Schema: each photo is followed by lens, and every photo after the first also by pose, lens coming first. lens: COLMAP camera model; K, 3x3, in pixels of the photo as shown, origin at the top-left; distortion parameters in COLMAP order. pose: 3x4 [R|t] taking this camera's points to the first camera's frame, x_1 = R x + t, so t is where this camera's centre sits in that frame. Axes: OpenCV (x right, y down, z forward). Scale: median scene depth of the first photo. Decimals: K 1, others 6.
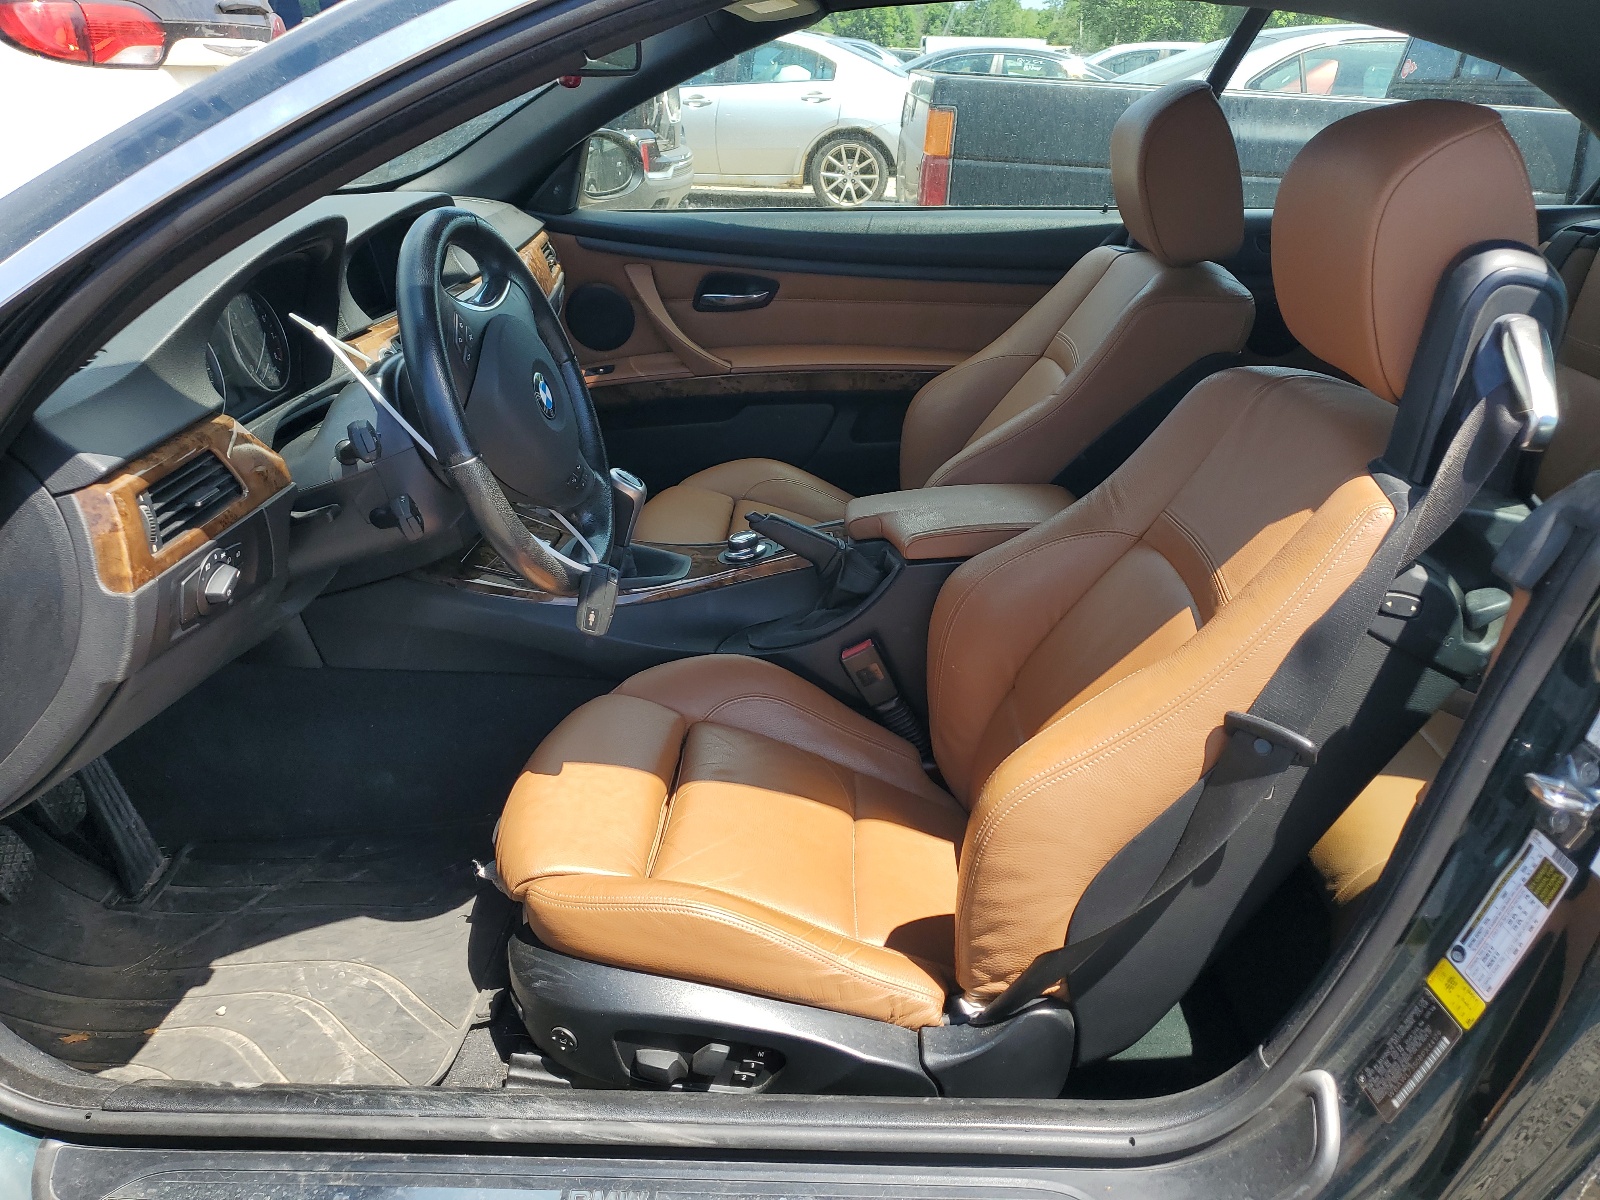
lens RADIAL K [[1206.1, 0, 799.4], [0, 1206.1, 674.2], [0, 0, 1]] dist [-0.000687, -0.000840]
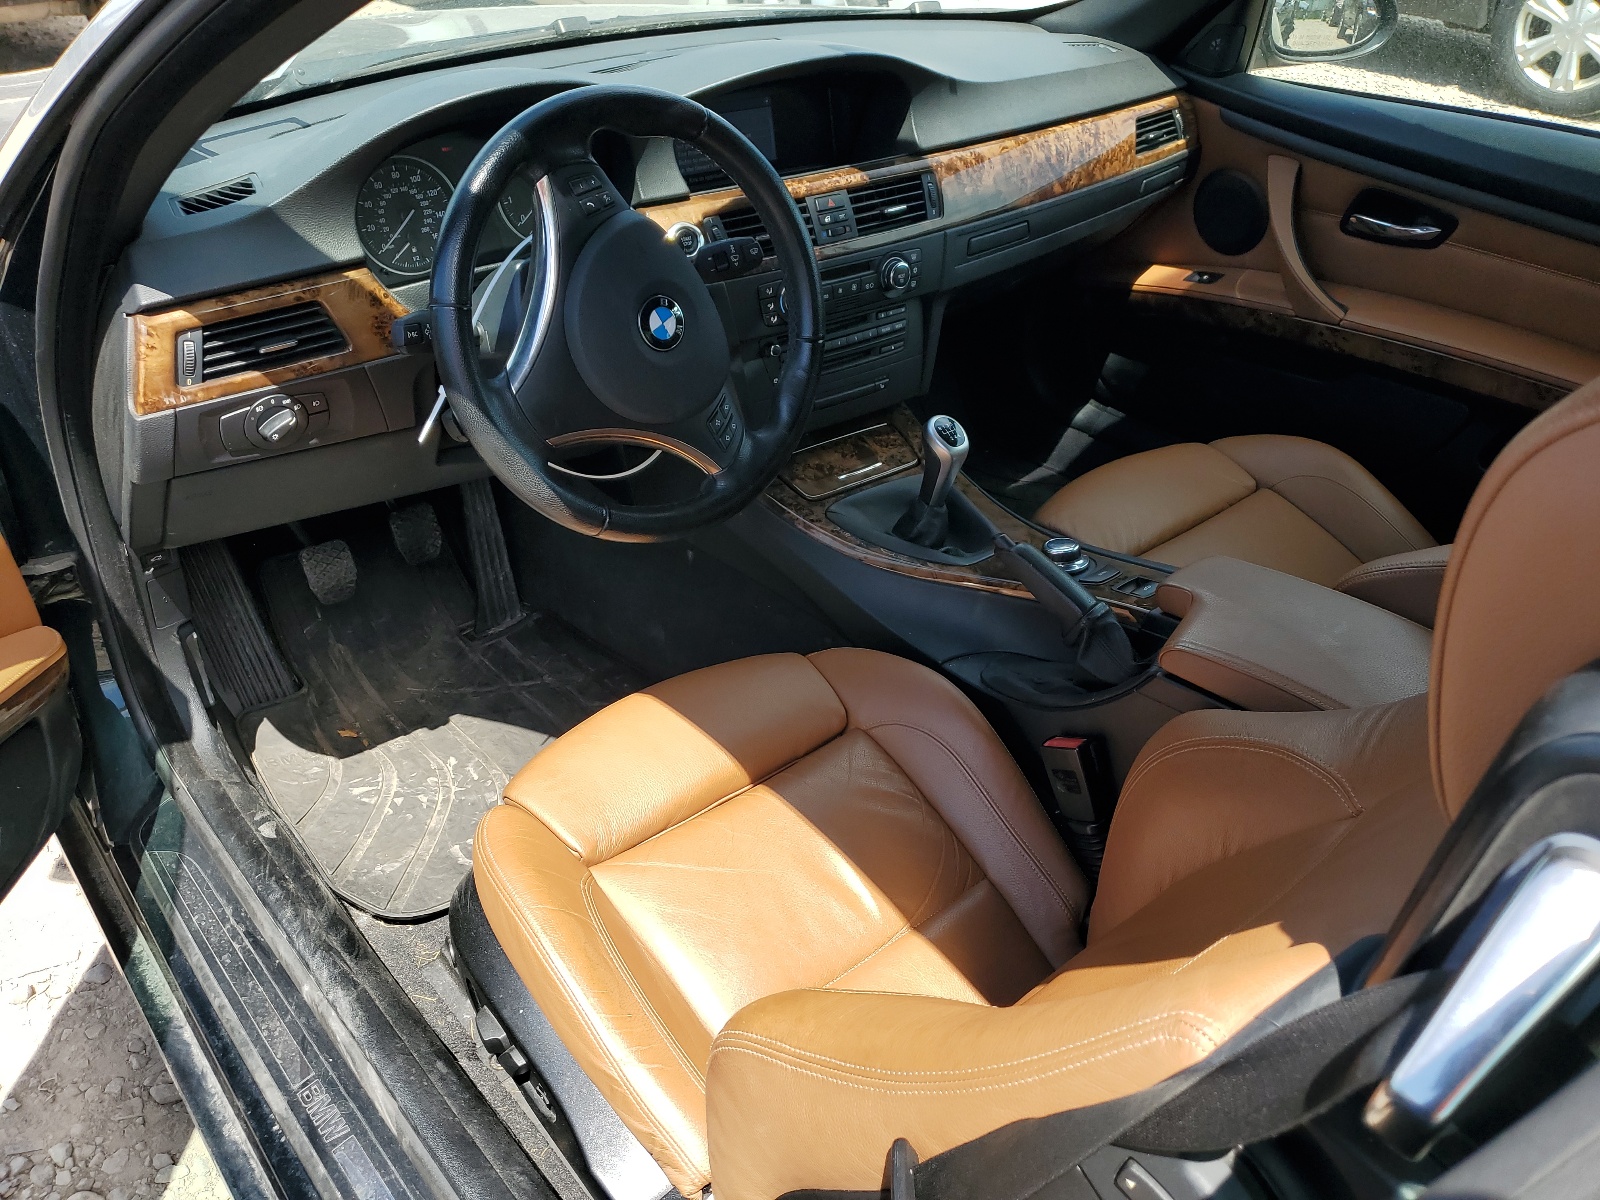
lens RADIAL K [[1206.1, 0, 799.4], [0, 1206.1, 674.2], [0, 0, 1]] dist [-0.000687, -0.000840]
pose [[0.683364, 0.442626, -0.580599, 0.550798], [-0.344741, 0.896647, 0.277809, -0.326563], [0.643558, 0.010311, 0.765328, 0.456740]]
